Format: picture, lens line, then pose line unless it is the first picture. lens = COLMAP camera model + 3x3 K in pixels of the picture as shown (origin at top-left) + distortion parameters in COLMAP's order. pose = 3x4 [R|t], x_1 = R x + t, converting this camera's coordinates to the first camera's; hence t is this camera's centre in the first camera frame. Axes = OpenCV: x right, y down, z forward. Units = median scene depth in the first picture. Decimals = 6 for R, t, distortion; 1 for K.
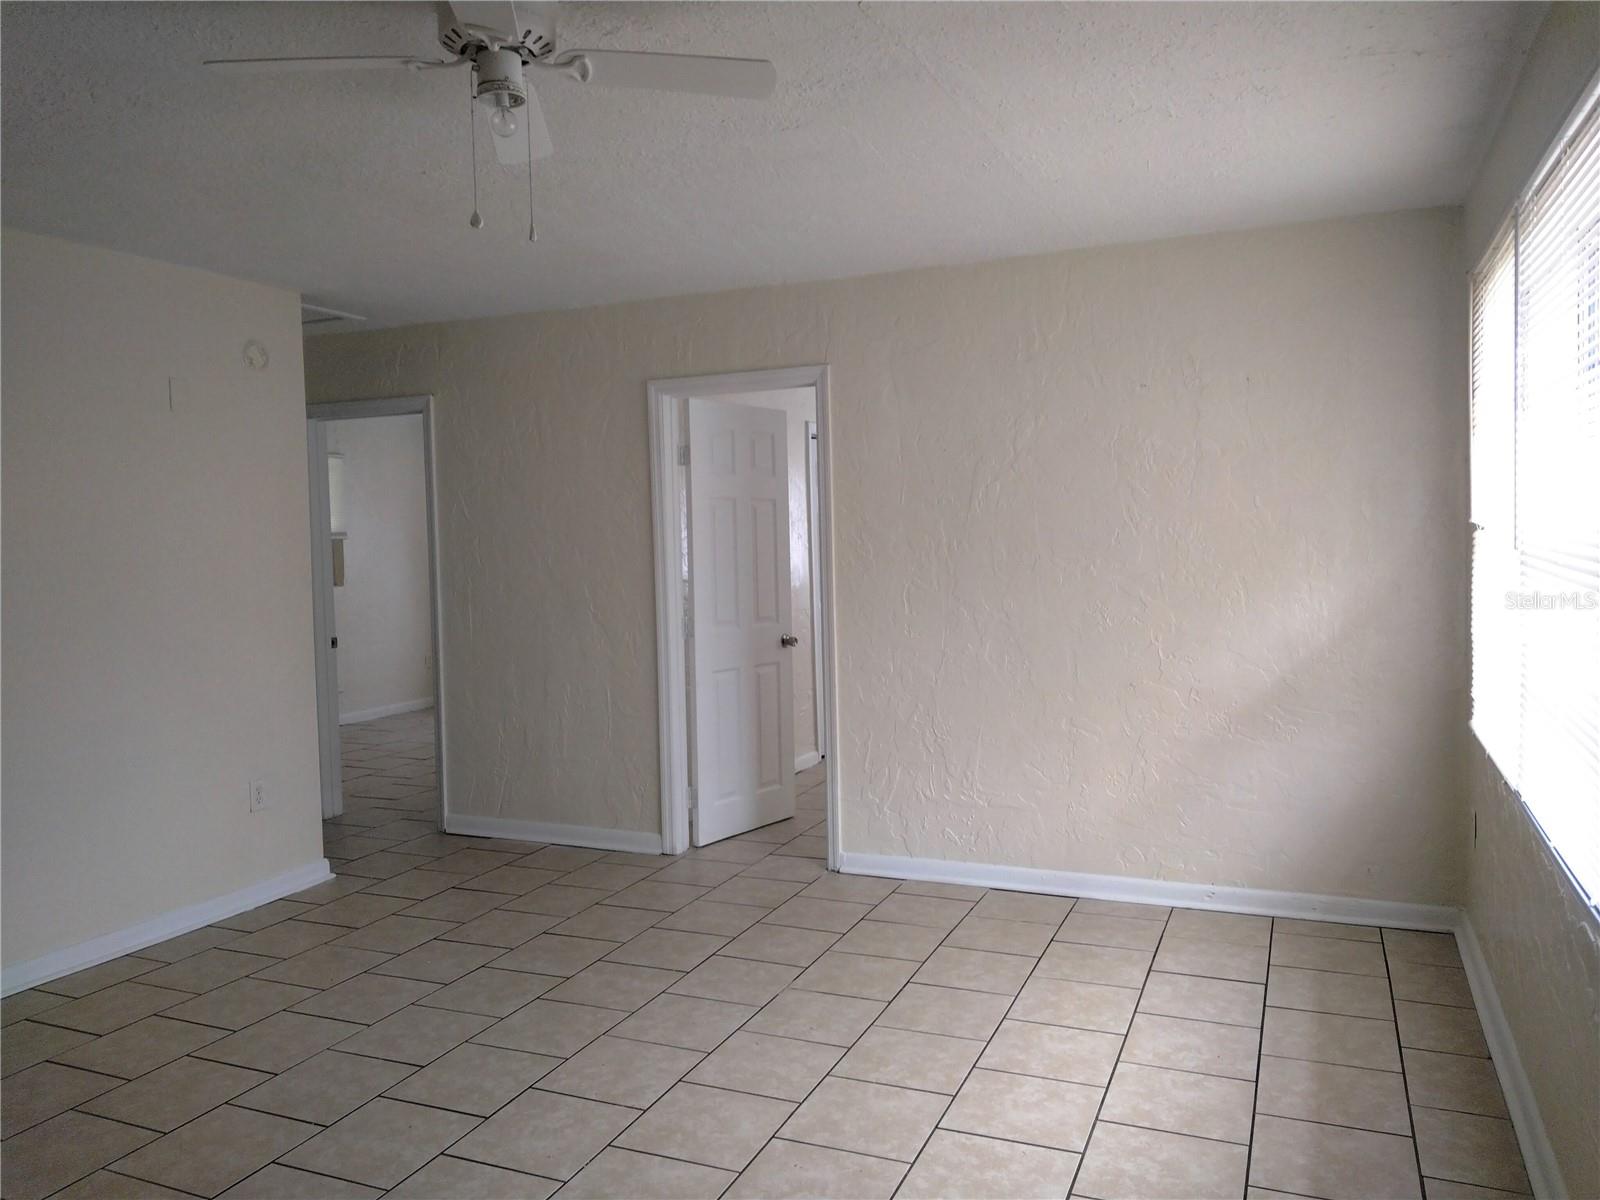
lens RADIAL K [[1208.2, 0, 801.8], [0, 1208.2, 598.2], [0, 0, 1]] dist [-0.006043, -0.001280]
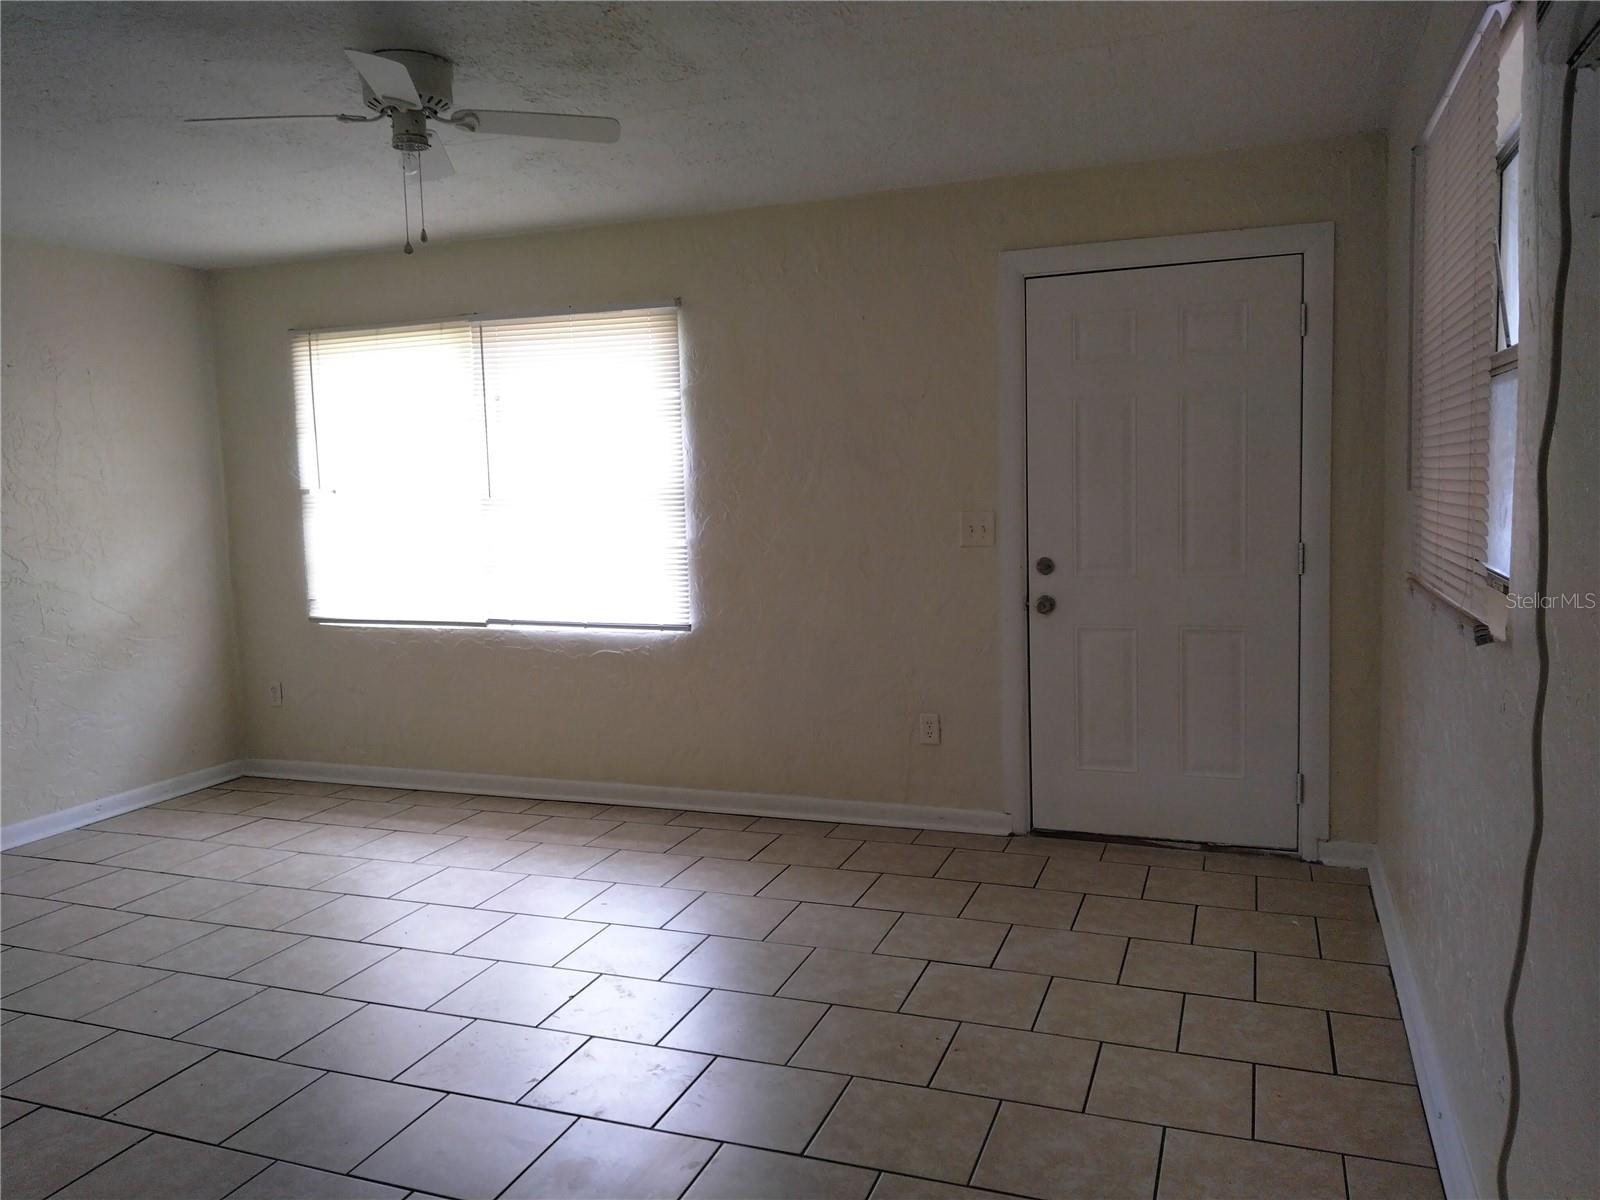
lens RADIAL K [[1208.2, 0, 803.0], [0, 1208.2, 609.2], [0, 0, 1]] dist [-0.006043, -0.001280]
pose [[-0.031206, -0.093609, 0.995120, -0.938046], [0.088040, 0.991478, 0.096027, -0.000384], [-0.995628, 0.090607, -0.022699, 0.359578]]
